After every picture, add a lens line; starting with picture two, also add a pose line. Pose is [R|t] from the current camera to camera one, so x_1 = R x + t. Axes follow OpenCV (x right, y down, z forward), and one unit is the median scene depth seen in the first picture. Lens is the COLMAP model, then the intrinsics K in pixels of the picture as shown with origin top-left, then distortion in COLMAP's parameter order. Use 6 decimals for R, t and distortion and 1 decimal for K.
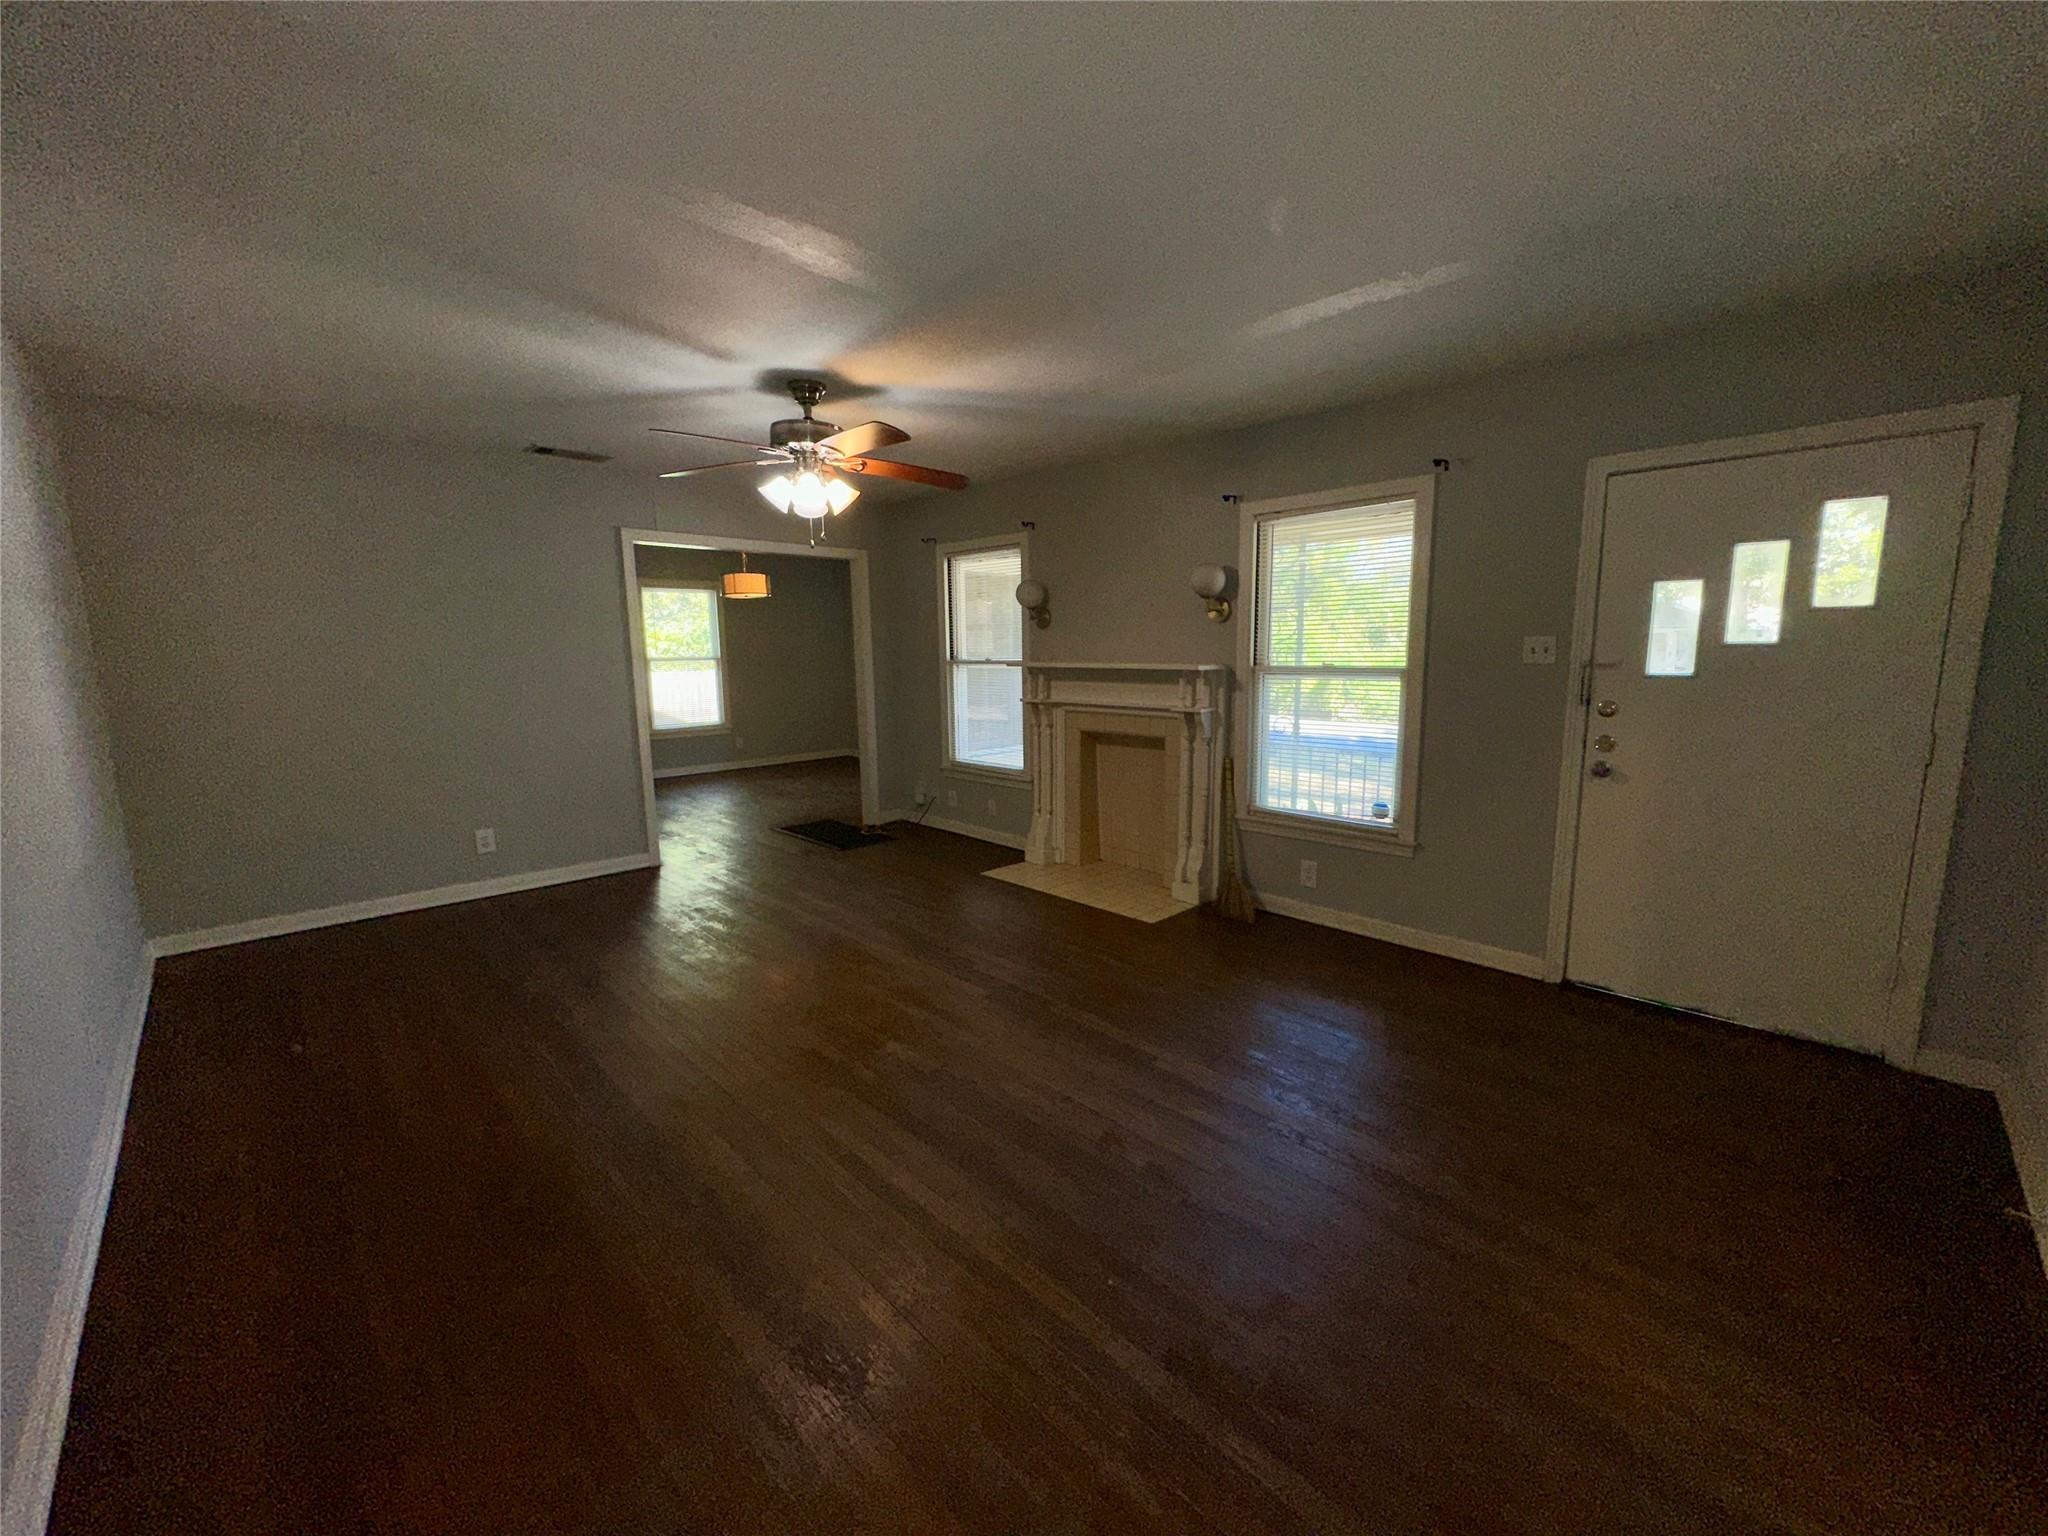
lens RADIAL K [[823.9, 0, 1020.6], [0, 823.9, 766.0], [0, 0, 1]] dist [-0.001991, 0.000172]
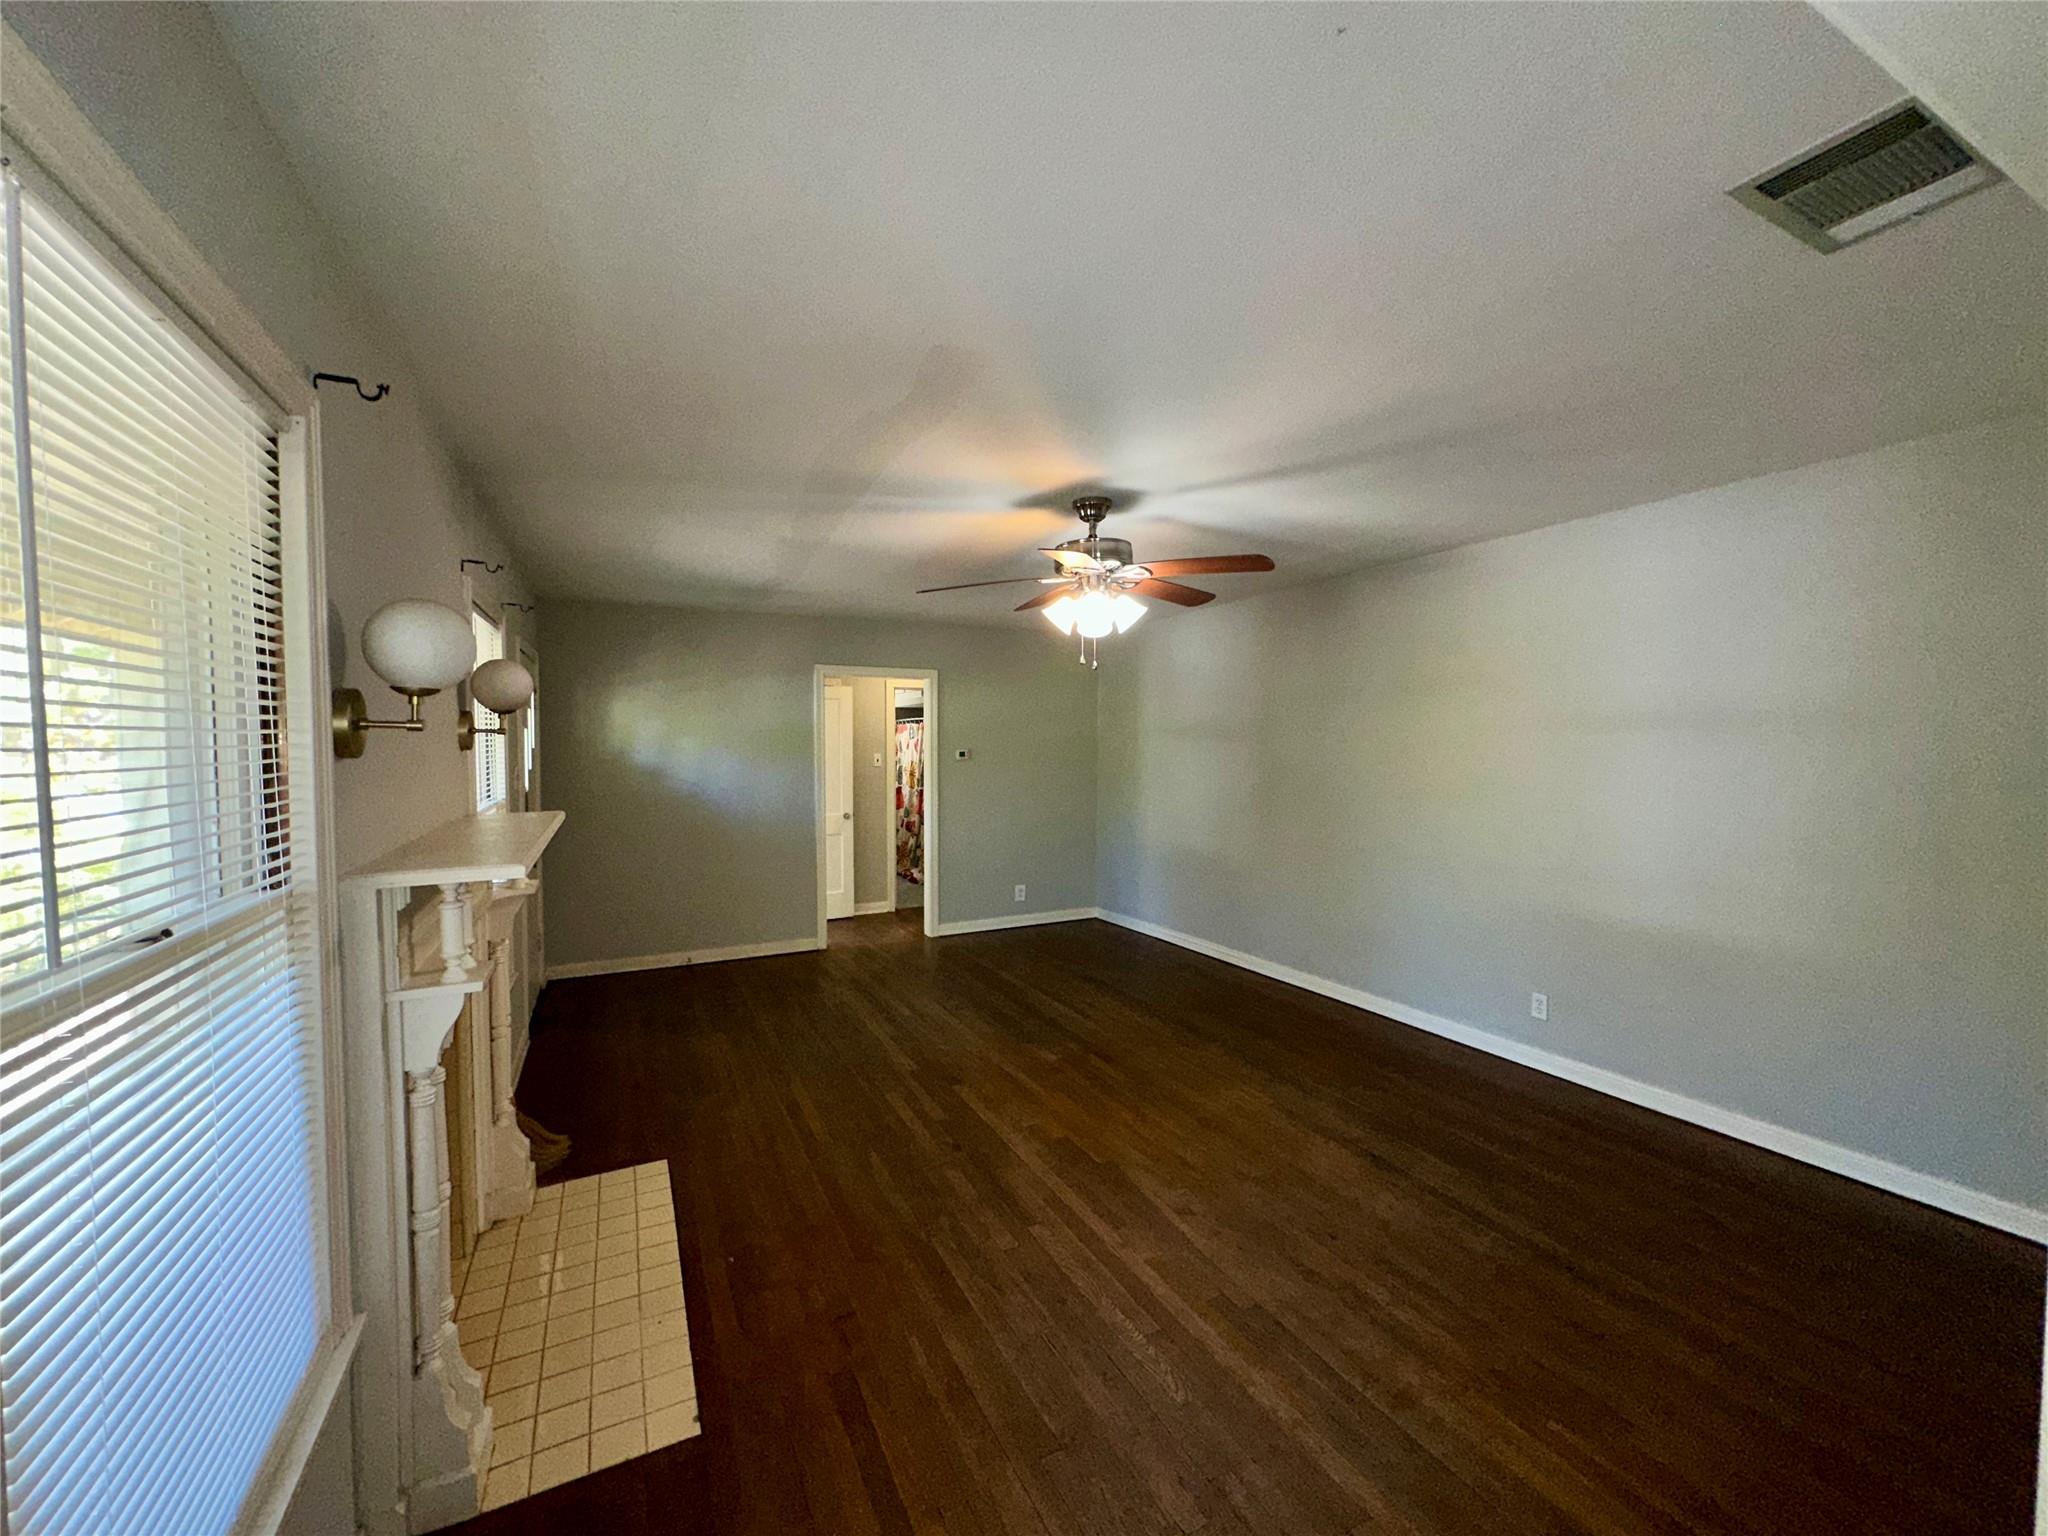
lens RADIAL K [[804.2, 0, 1031.5], [0, 804.2, 768.7], [0, 0, 1]] dist [-0.001175, 0.000020]
pose [[-0.956312, 0.007660, 0.292249, -0.540213], [0.062057, 0.982194, 0.177321, -0.383608], [-0.285687, 0.187711, -0.939759, 2.280096]]
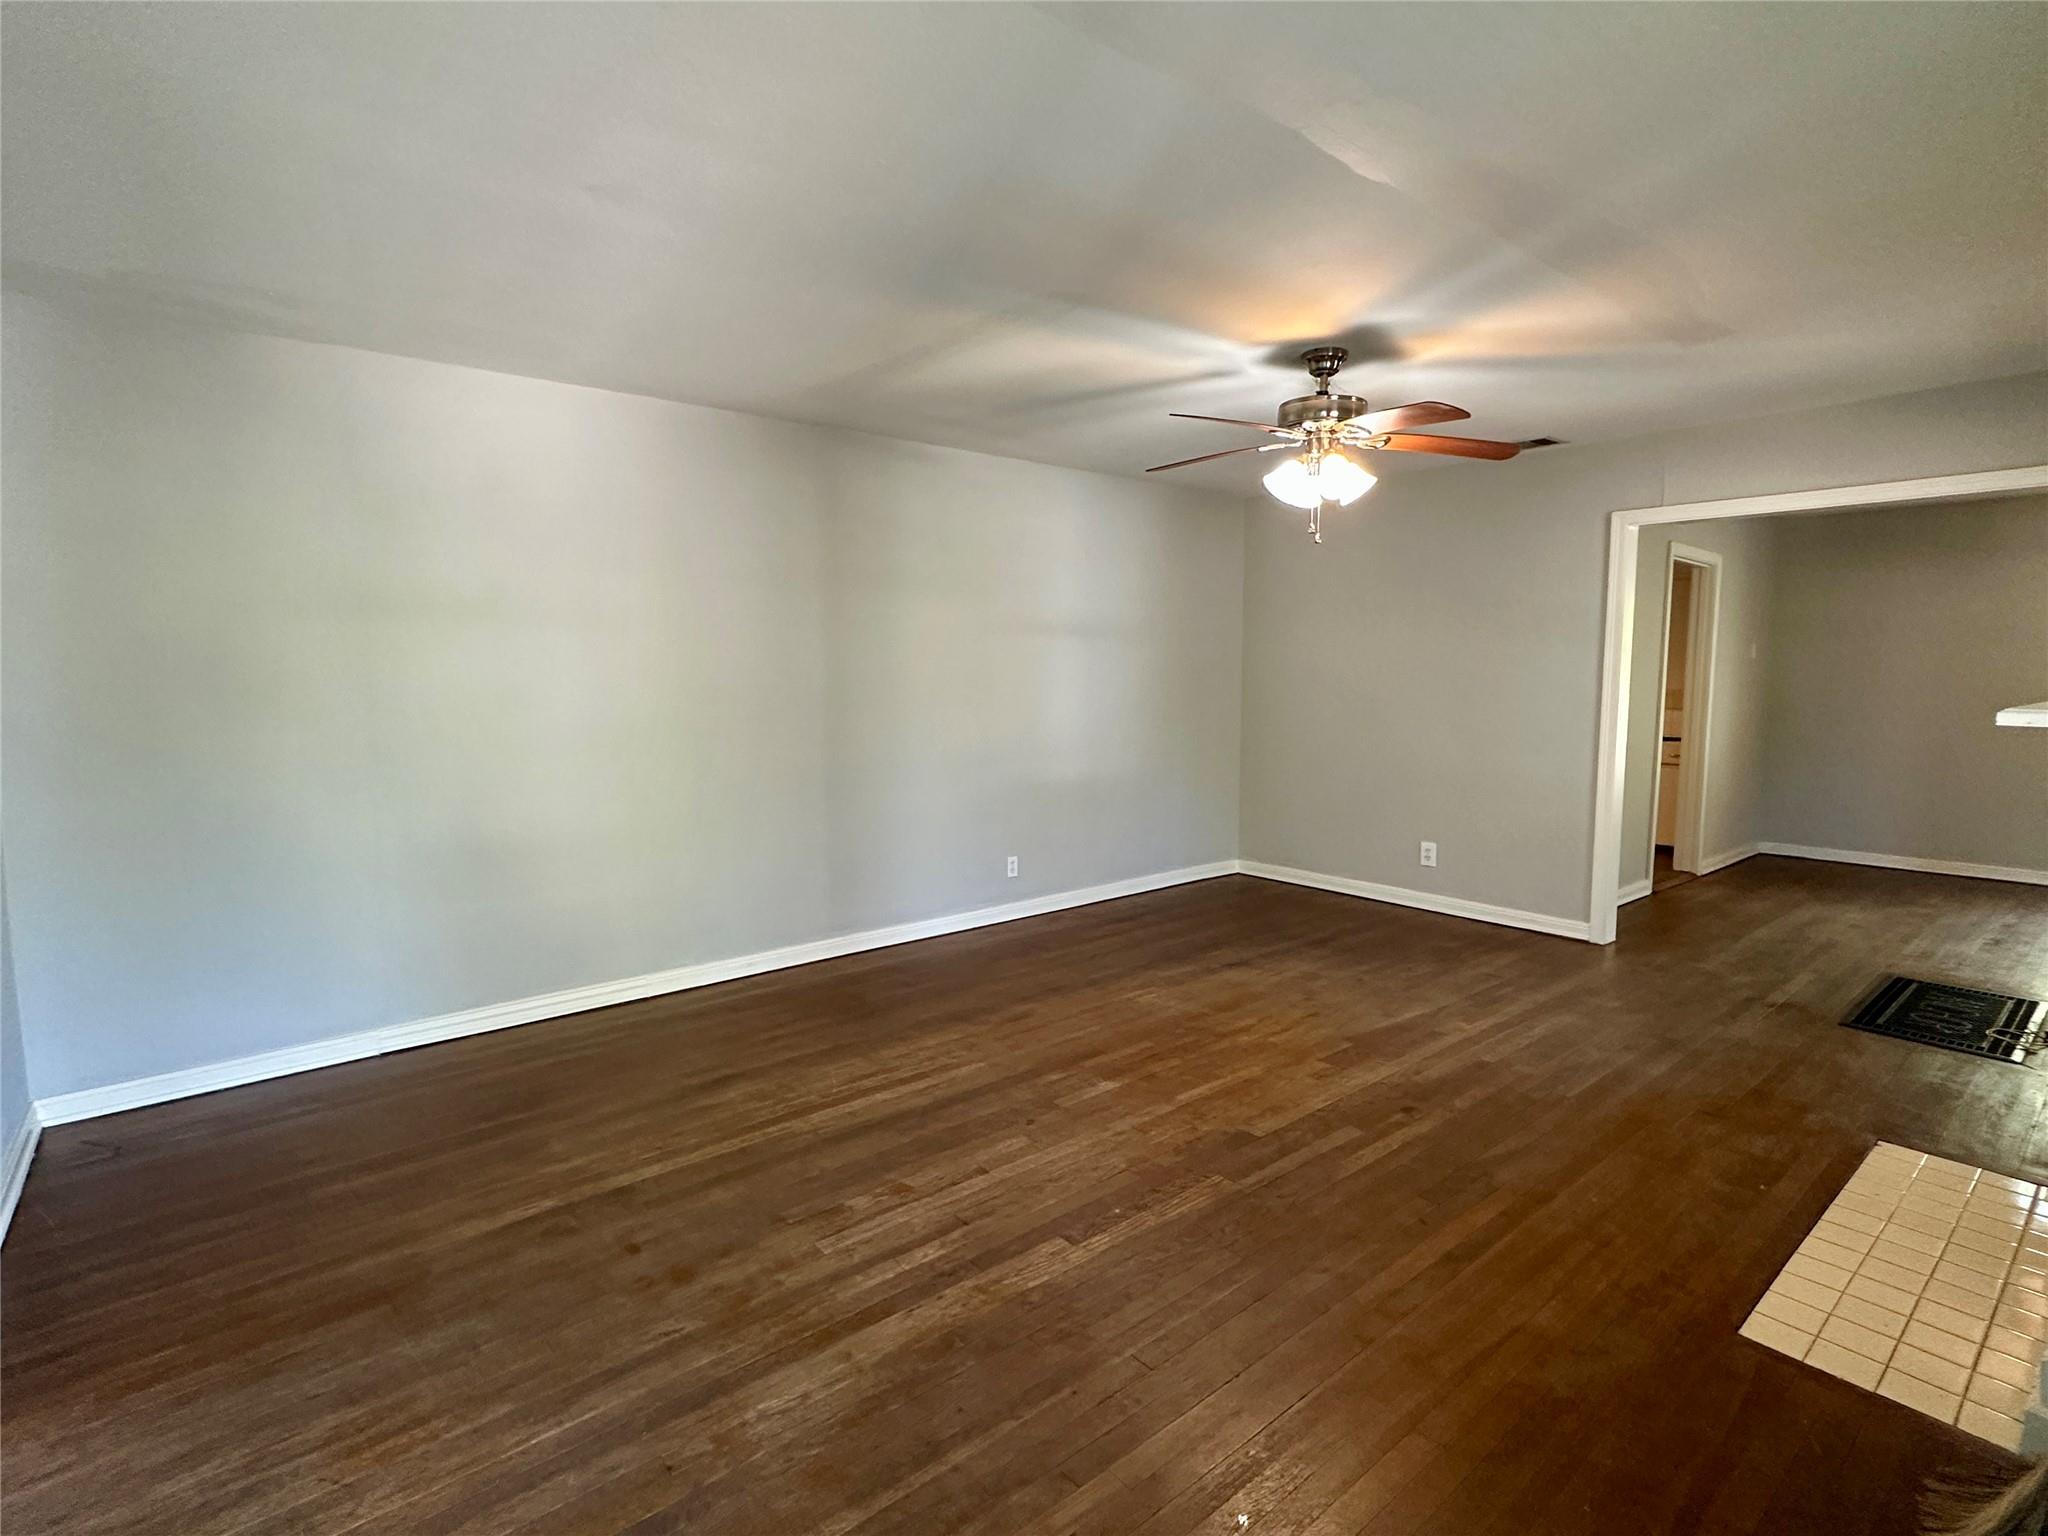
lens RADIAL K [[995.6, 0, 1012.4], [0, 995.6, 767.0], [0, 0, 1]] dist [0.000377, -0.000623]
pose [[-0.085481, 0.106551, -0.990626, 0.979969], [-0.151500, 0.981314, 0.118623, -0.134649], [0.984754, 0.160220, -0.067741, 0.959313]]
